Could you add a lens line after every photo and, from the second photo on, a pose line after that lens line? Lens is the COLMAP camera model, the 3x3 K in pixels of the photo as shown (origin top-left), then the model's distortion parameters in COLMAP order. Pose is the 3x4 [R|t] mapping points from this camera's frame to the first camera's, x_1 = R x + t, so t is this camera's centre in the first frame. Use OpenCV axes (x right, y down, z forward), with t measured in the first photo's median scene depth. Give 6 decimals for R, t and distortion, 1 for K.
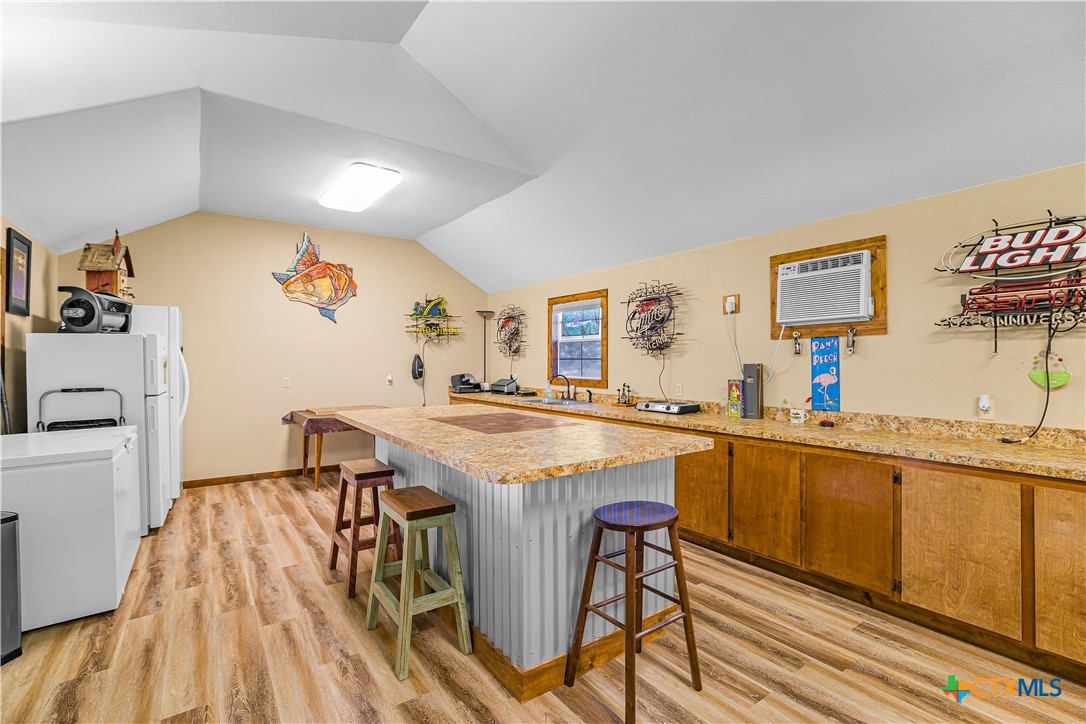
lens RADIAL K [[489.9, 0, 541.5], [0, 489.9, 357.5], [0, 0, 1]] dist [-0.039124, 0.015177]
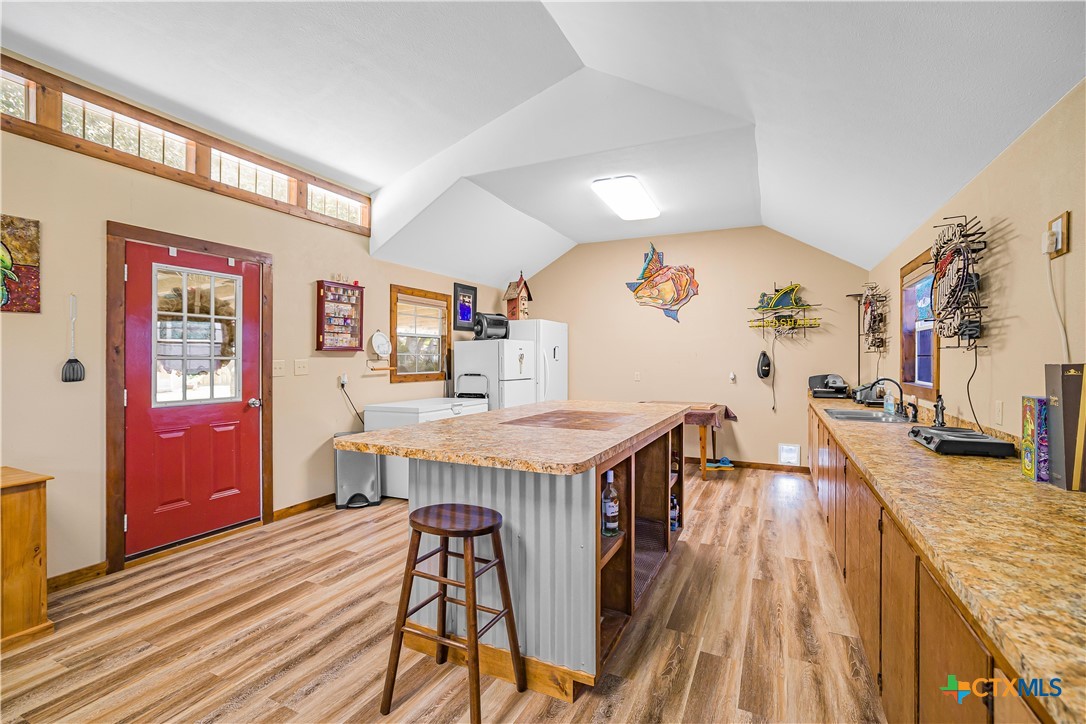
lens RADIAL K [[489.9, 0, 541.5], [0, 489.9, 357.5], [0, 0, 1]] dist [-0.039124, 0.015177]
pose [[0.486584, 0.000872, -0.873634, 0.542924], [0.002668, 0.999993, 0.002484, 0.003812], [0.873630, -0.003540, 0.486578, 0.335757]]
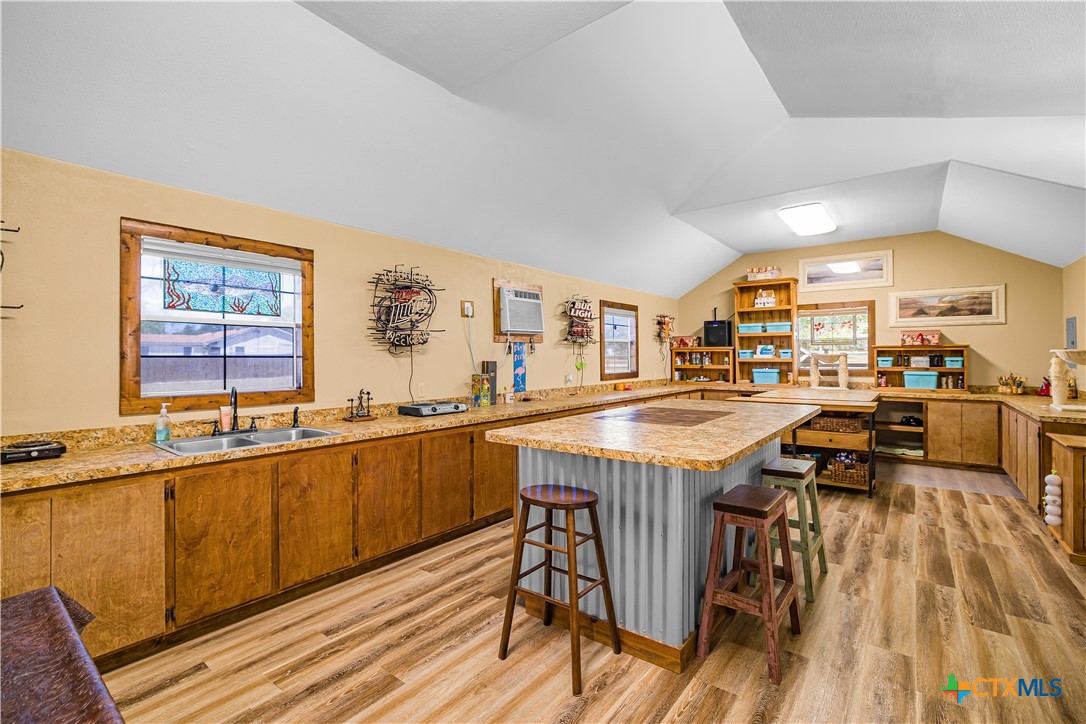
lens RADIAL K [[489.9, 0, 541.5], [0, 489.9, 357.5], [0, 0, 1]] dist [-0.039124, 0.015177]
pose [[-0.292889, 0.003437, 0.956140, -0.735235], [-0.001917, 0.999989, -0.004182, 0.008427], [-0.956144, -0.003058, -0.292880, 1.148439]]
